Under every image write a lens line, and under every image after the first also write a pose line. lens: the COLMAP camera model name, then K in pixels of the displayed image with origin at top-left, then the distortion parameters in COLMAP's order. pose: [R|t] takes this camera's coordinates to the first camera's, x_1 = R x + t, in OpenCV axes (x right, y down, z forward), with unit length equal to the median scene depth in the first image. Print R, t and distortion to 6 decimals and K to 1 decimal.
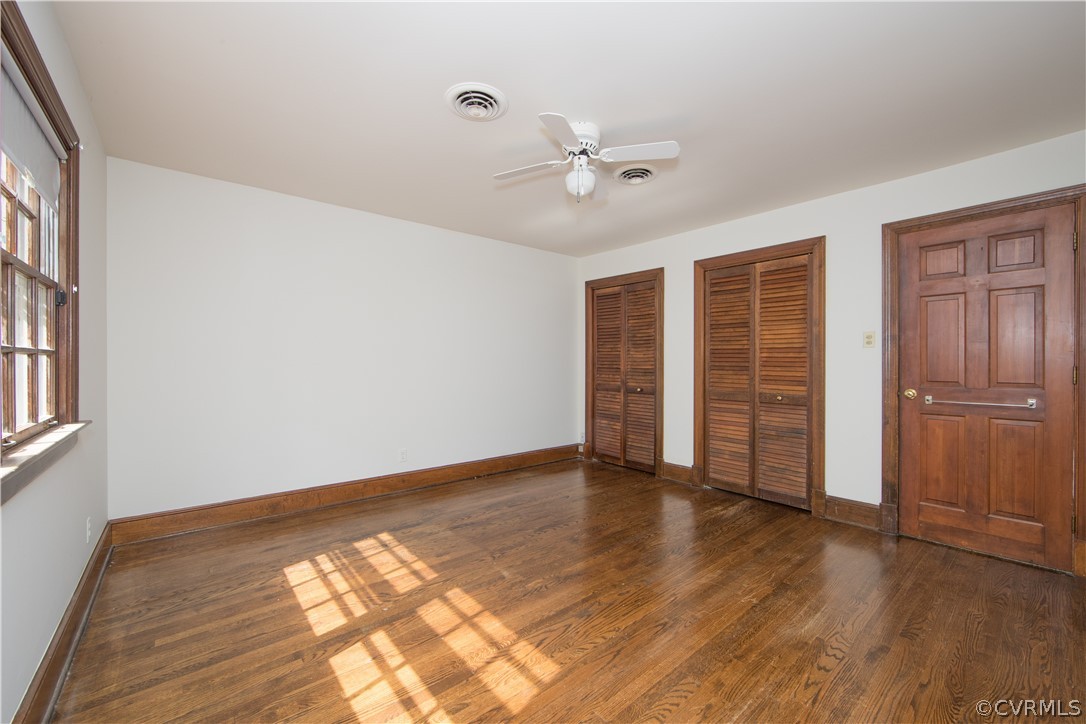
lens RADIAL K [[430.6, 0, 547.3], [0, 430.6, 364.5], [0, 0, 1]] dist [-0.015693, 0.003685]
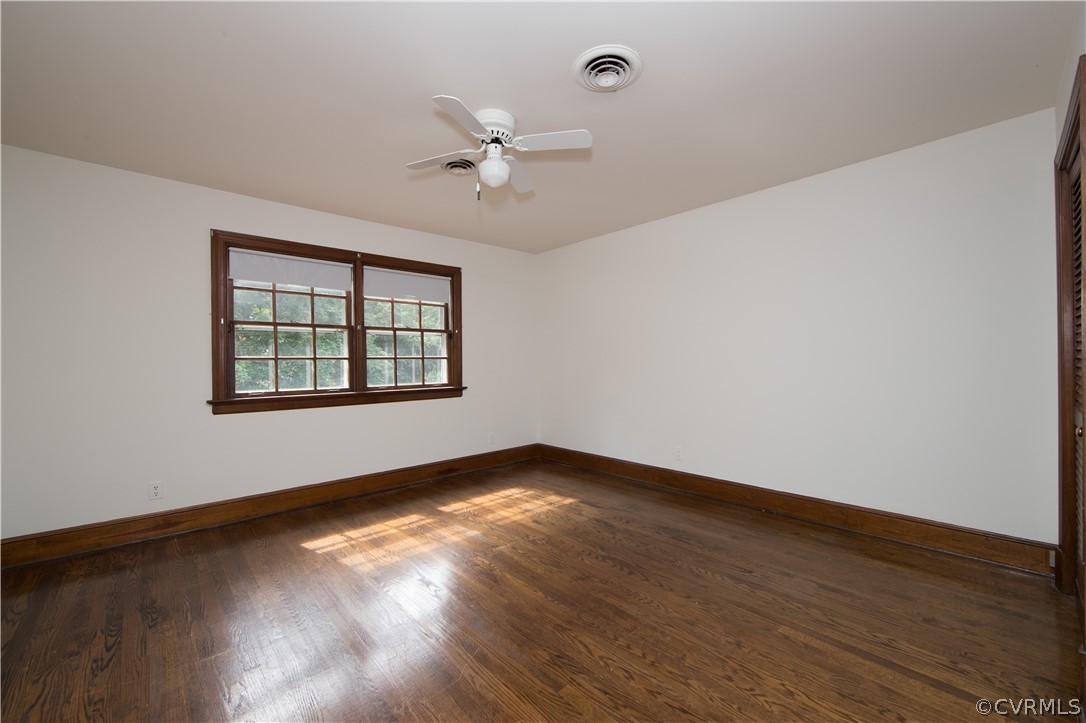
lens RADIAL K [[430.6, 0, 547.3], [0, 430.6, 364.0], [0, 0, 1]] dist [-0.015693, 0.003685]
pose [[0.046612, 0.004900, -0.998901, 0.940461], [0.004034, 0.999979, 0.005094, -0.000848], [0.998905, -0.004267, 0.046592, 0.971589]]
